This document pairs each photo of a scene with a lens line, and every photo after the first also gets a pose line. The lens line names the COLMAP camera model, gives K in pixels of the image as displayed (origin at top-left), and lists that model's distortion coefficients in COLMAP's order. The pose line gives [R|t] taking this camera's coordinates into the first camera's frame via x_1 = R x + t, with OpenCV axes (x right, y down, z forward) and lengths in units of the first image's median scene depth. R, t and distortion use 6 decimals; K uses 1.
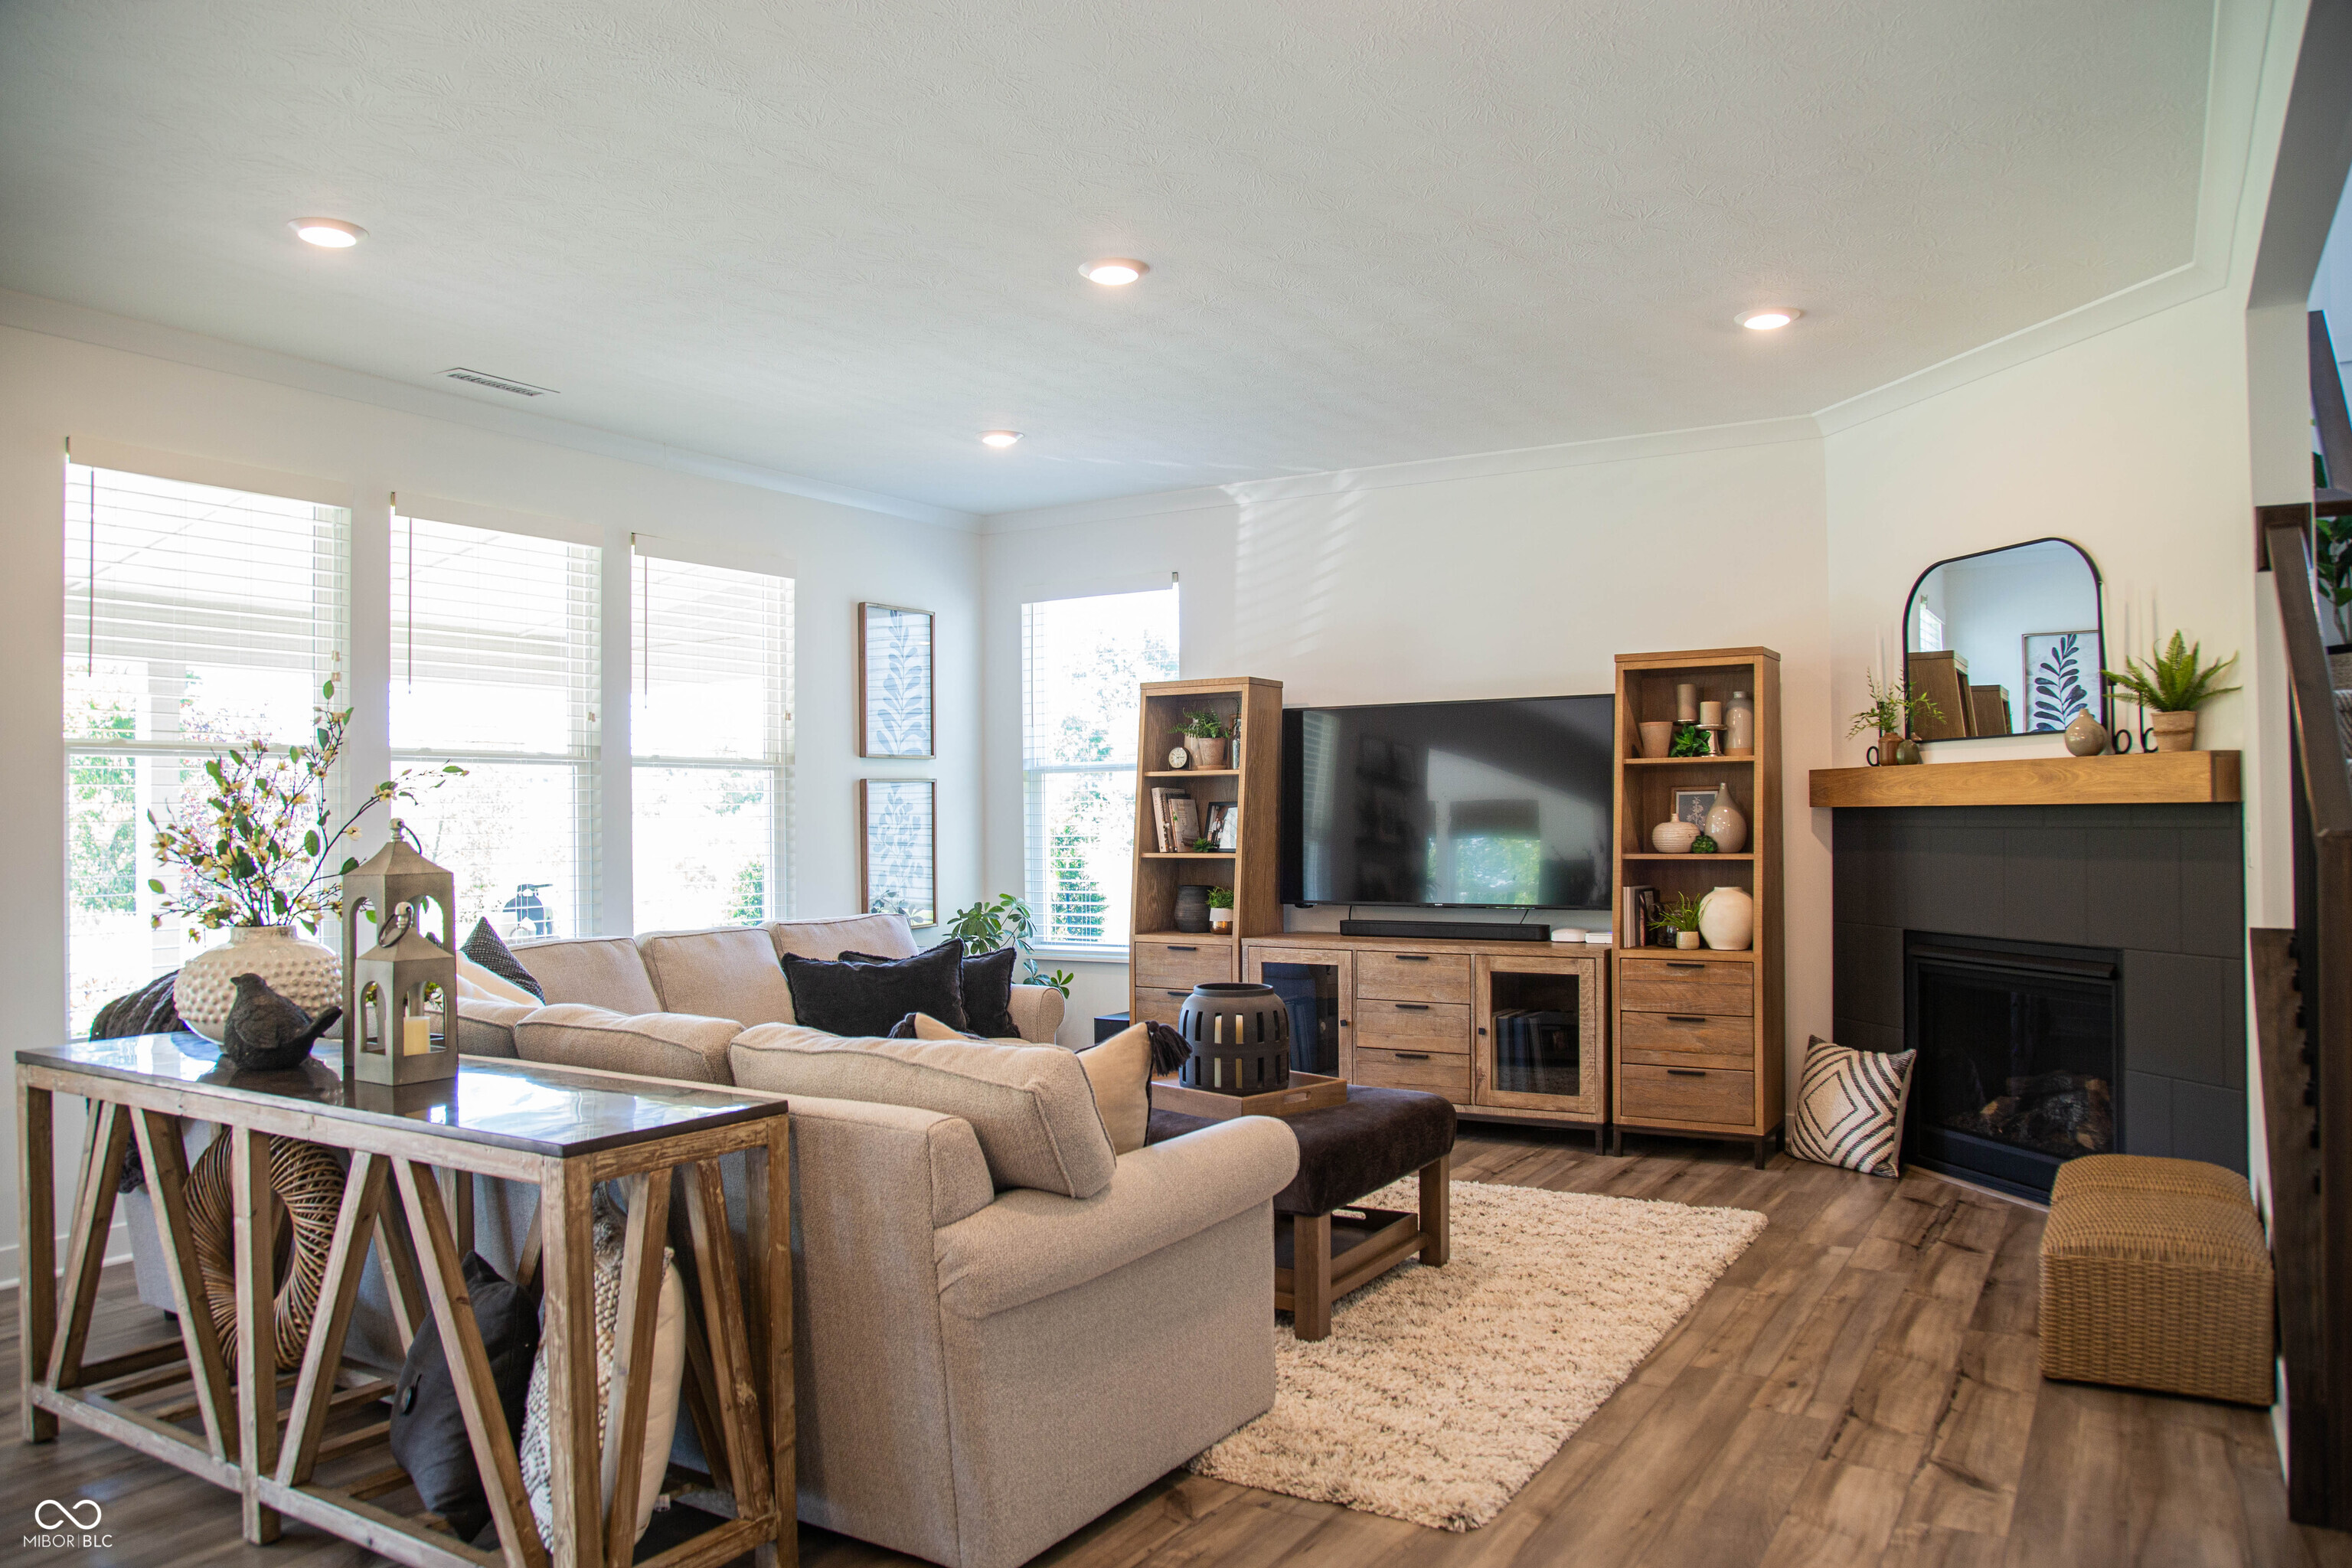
lens RADIAL K [[1670.9, 0, 1176.0], [0, 1670.9, 775.1], [0, 0, 1]] dist [-0.066613, 0.000566]
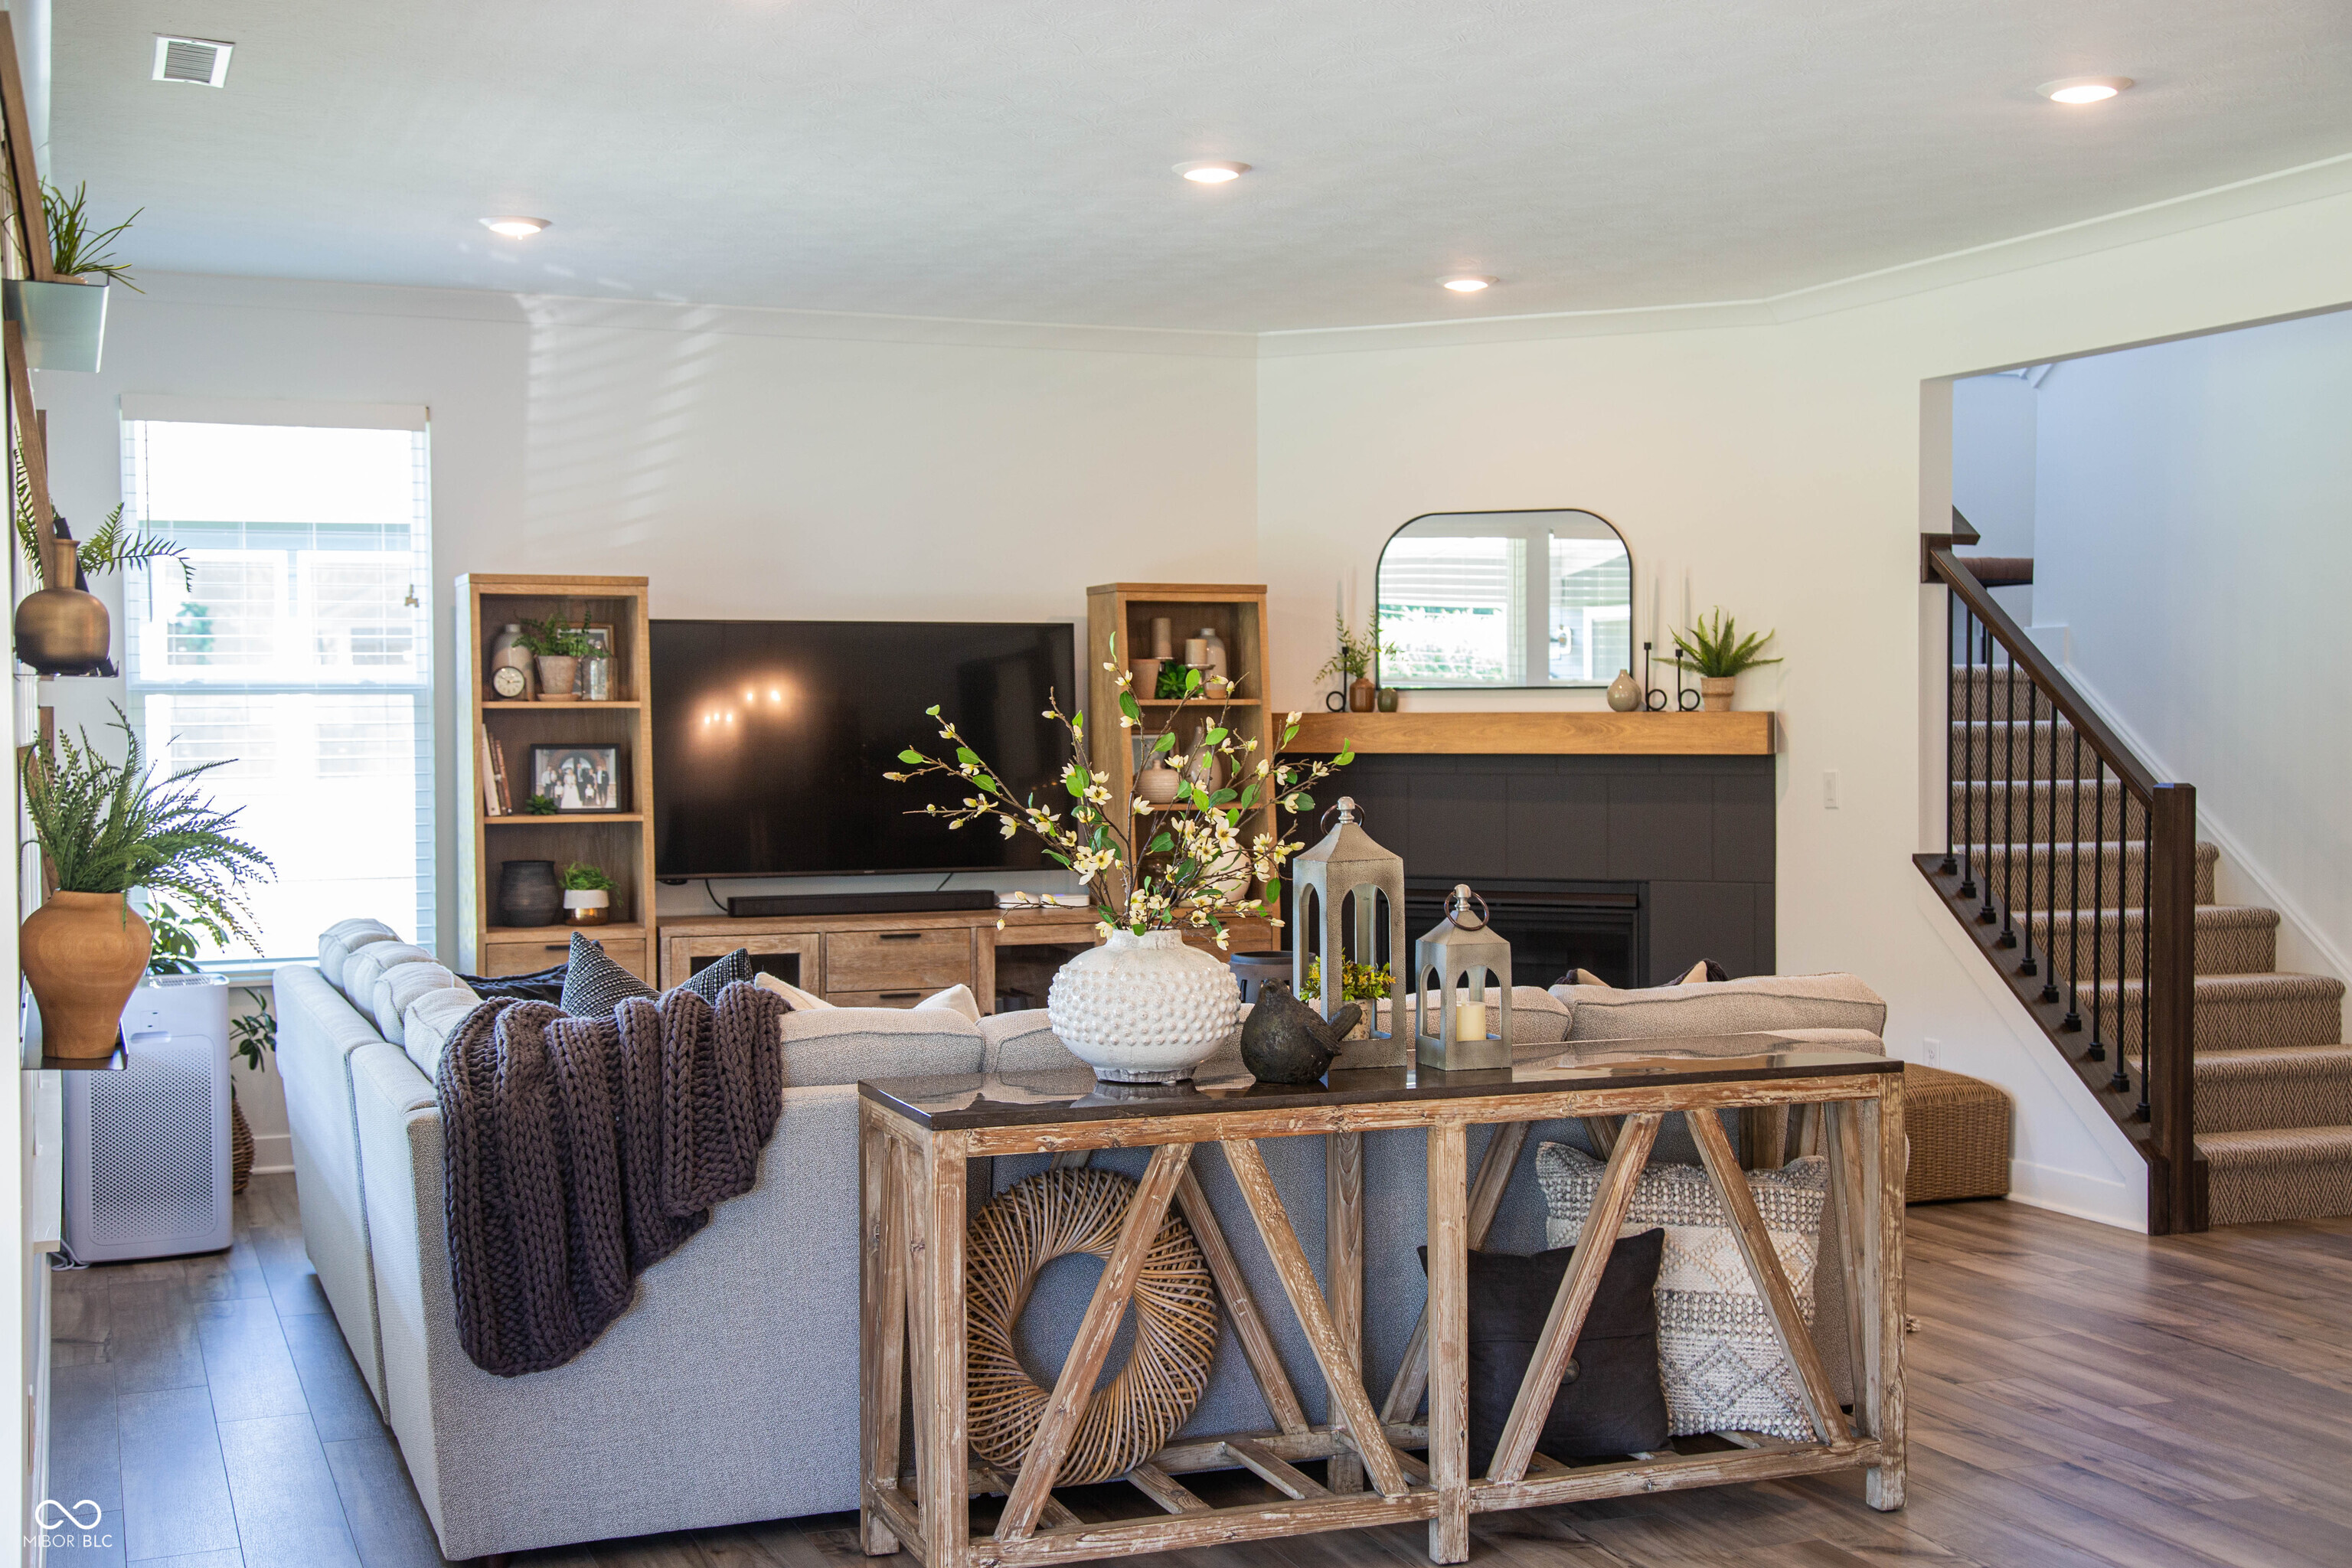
lens RADIAL K [[2770.1, 0, 1176.0], [0, 2770.1, 784.0], [0, 0, 1]] dist [0.006282, -0.003999]
pose [[0.602048, -0.013432, 0.798347, -0.918766], [-0.022126, 0.999194, 0.033497, -0.014971], [-0.798153, -0.037831, 0.601266, 0.079298]]
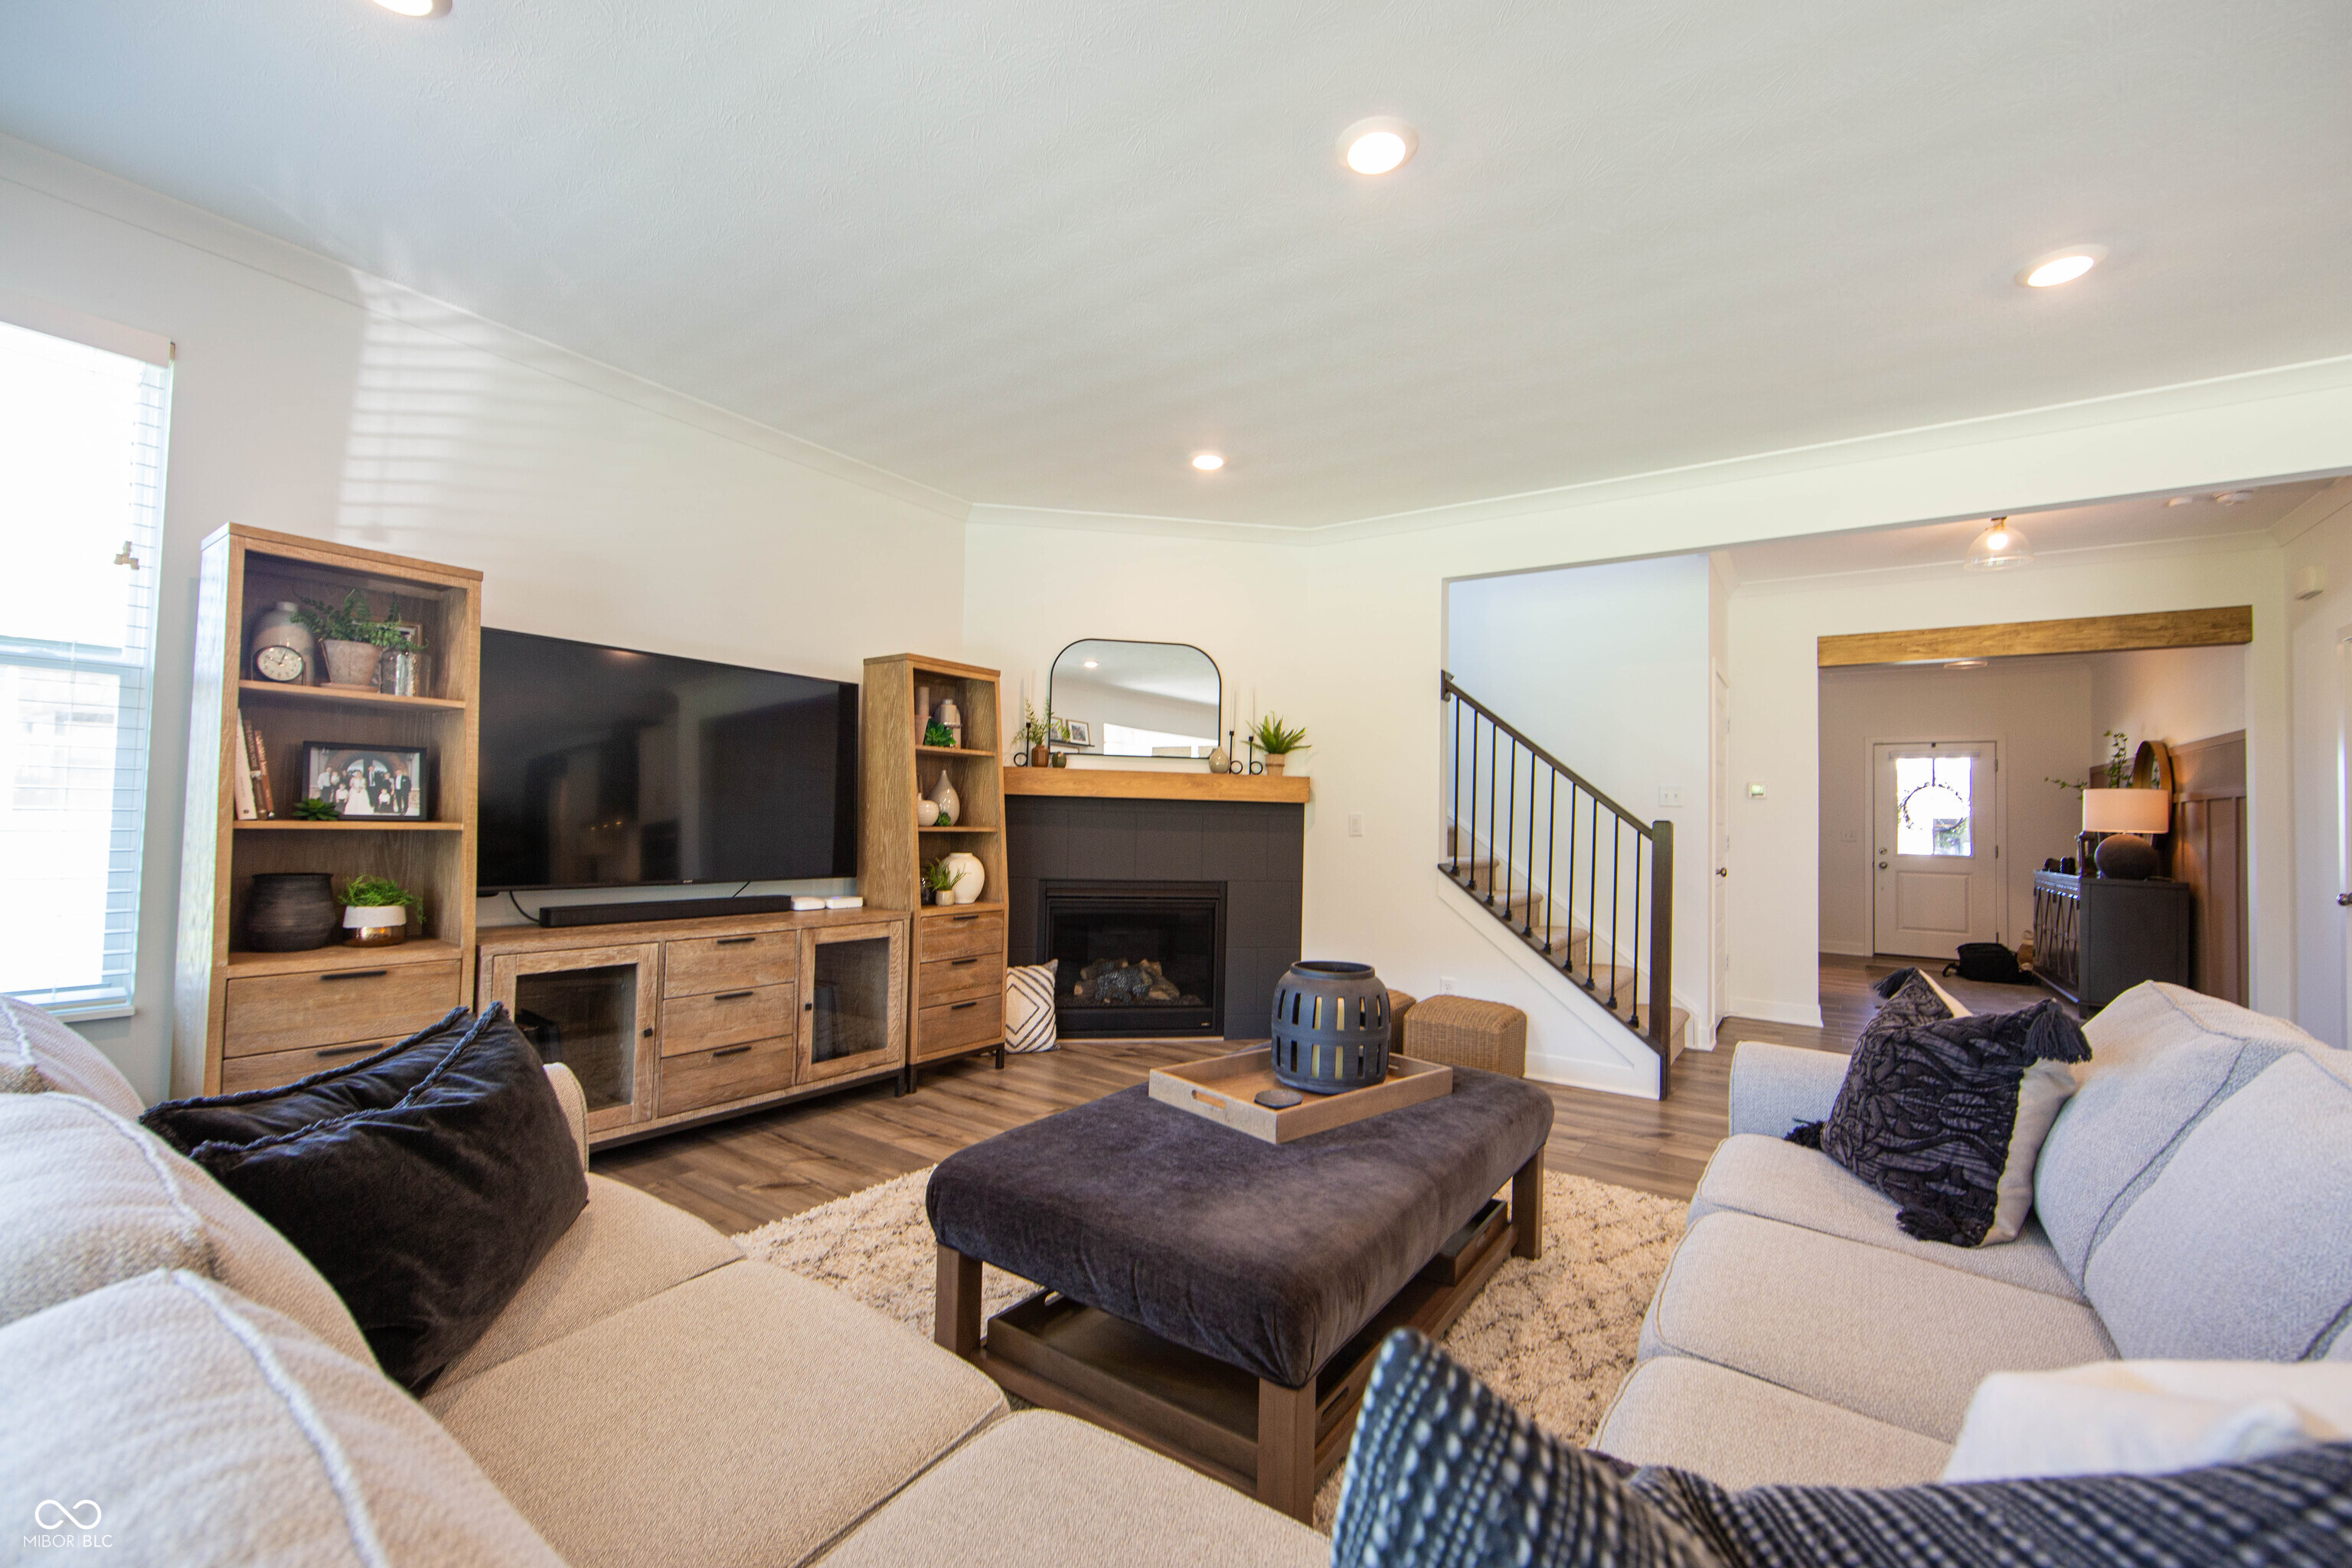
lens RADIAL K [[955.5, 0, 1182.2], [0, 955.5, 786.3], [0, 0, 1]] dist [-0.014646, 0.000382]
pose [[0.059620, 0.046835, 0.997122, -0.380915], [-0.048940, 0.997835, -0.043942, 0.039722], [-0.997021, -0.046180, 0.061783, 0.779448]]
